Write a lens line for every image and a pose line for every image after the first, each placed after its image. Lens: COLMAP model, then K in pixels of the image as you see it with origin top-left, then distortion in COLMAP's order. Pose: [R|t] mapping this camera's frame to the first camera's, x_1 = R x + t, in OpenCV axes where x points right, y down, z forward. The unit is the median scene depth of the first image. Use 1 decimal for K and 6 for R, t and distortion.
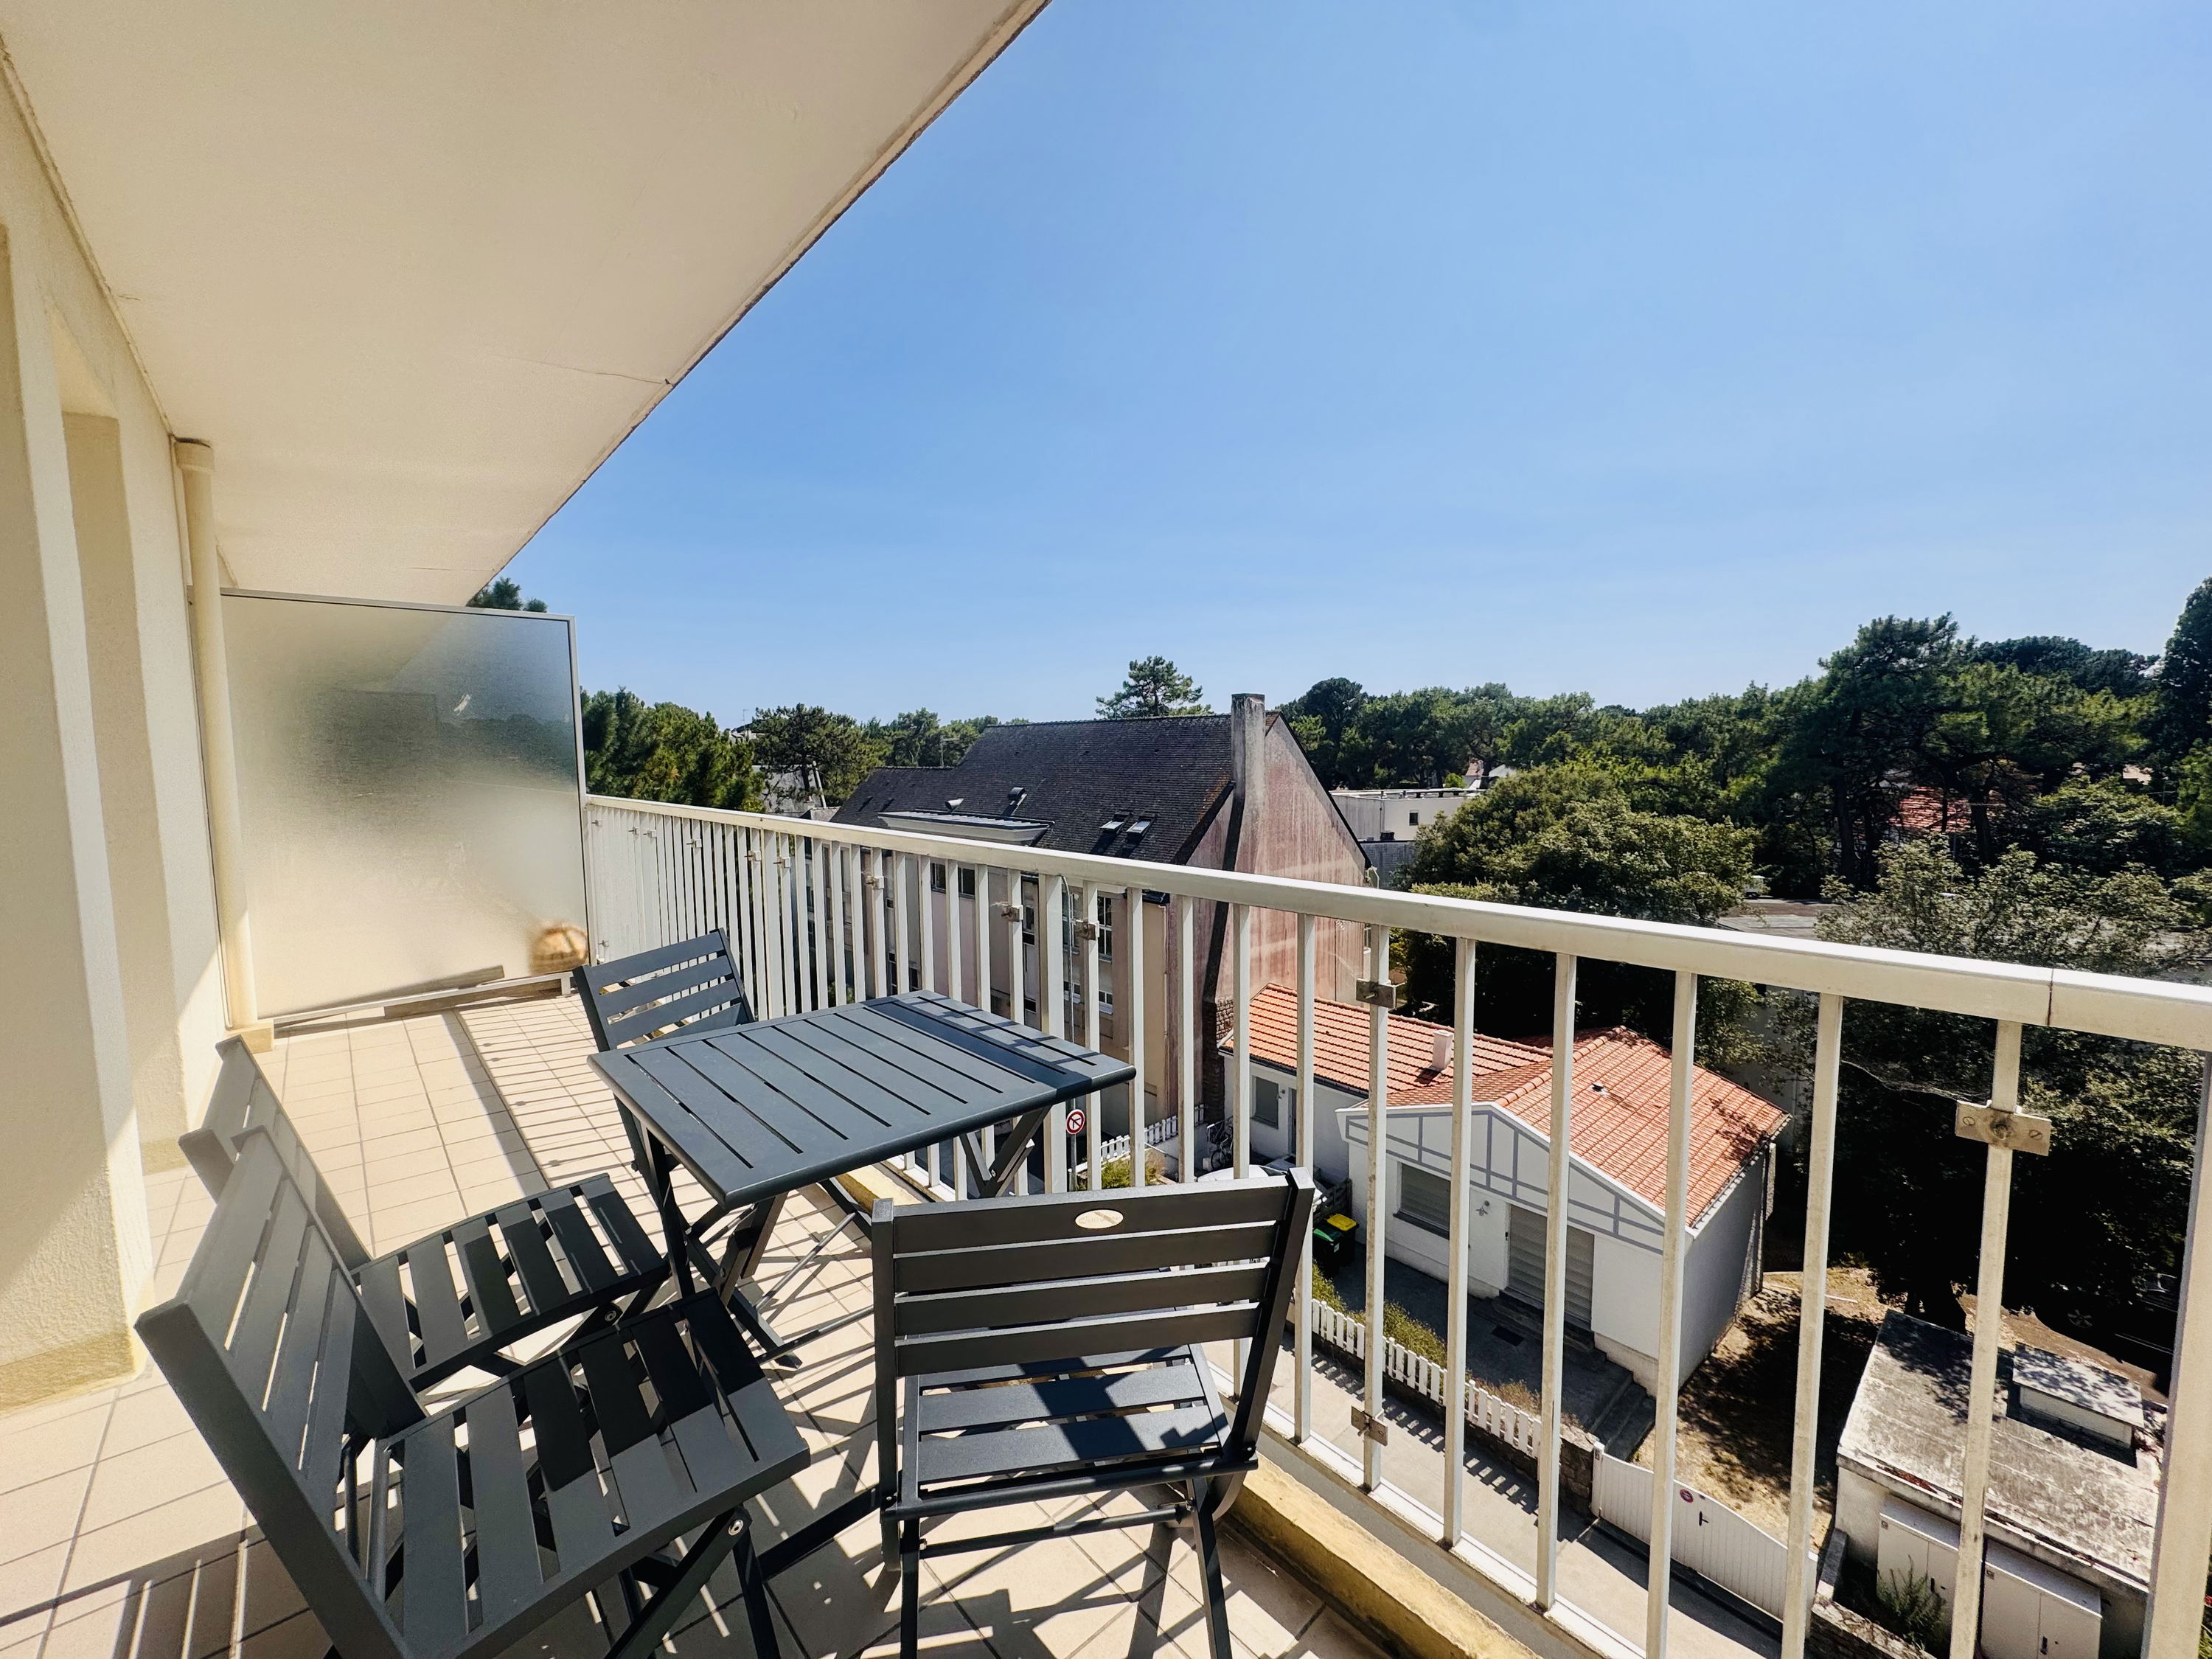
lens RADIAL K [[873.6, 0, 1106.0], [0, 873.6, 829.5], [0, 0, 1]] dist [-0.000158, -0.000465]
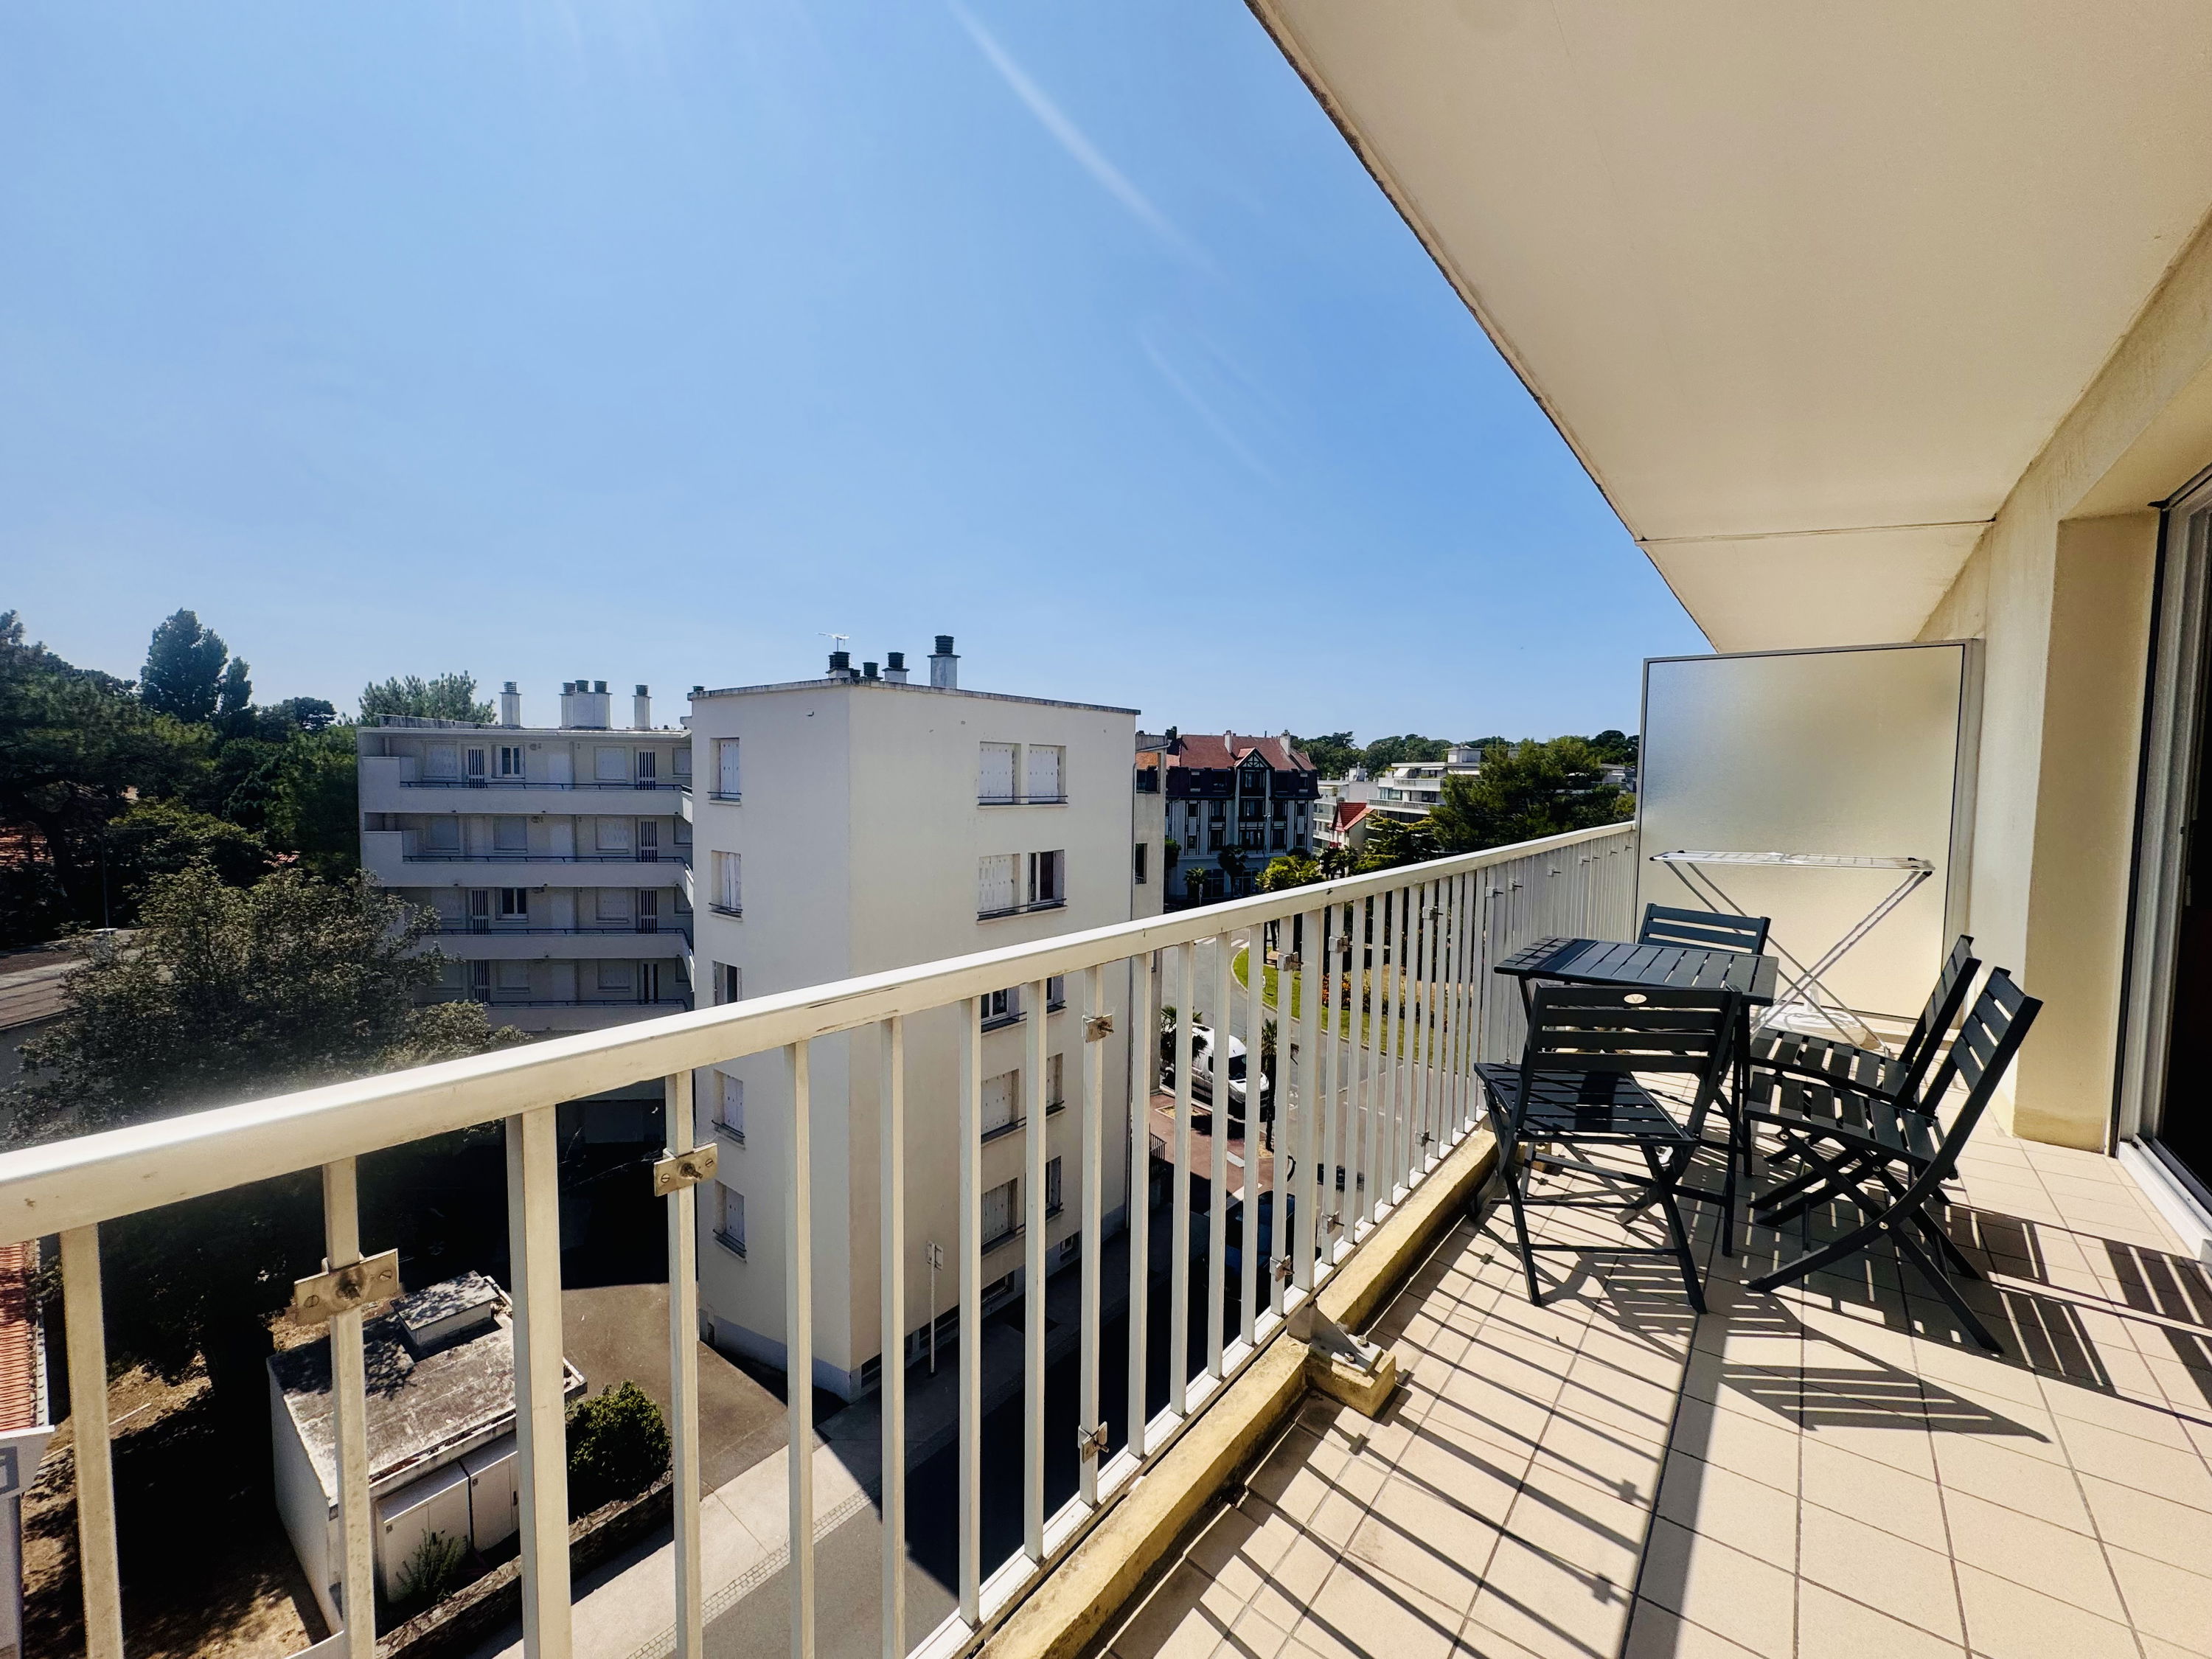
lens RADIAL K [[874.1, 0, 1111.7], [0, 874.1, 827.8], [0, 0, 1]] dist [-0.002223, -0.000323]
pose [[-0.151499, -0.053840, 0.986990, -0.175452], [0.079287, 0.994636, 0.066428, -0.017942], [-0.985272, 0.088319, -0.146417, 0.214687]]
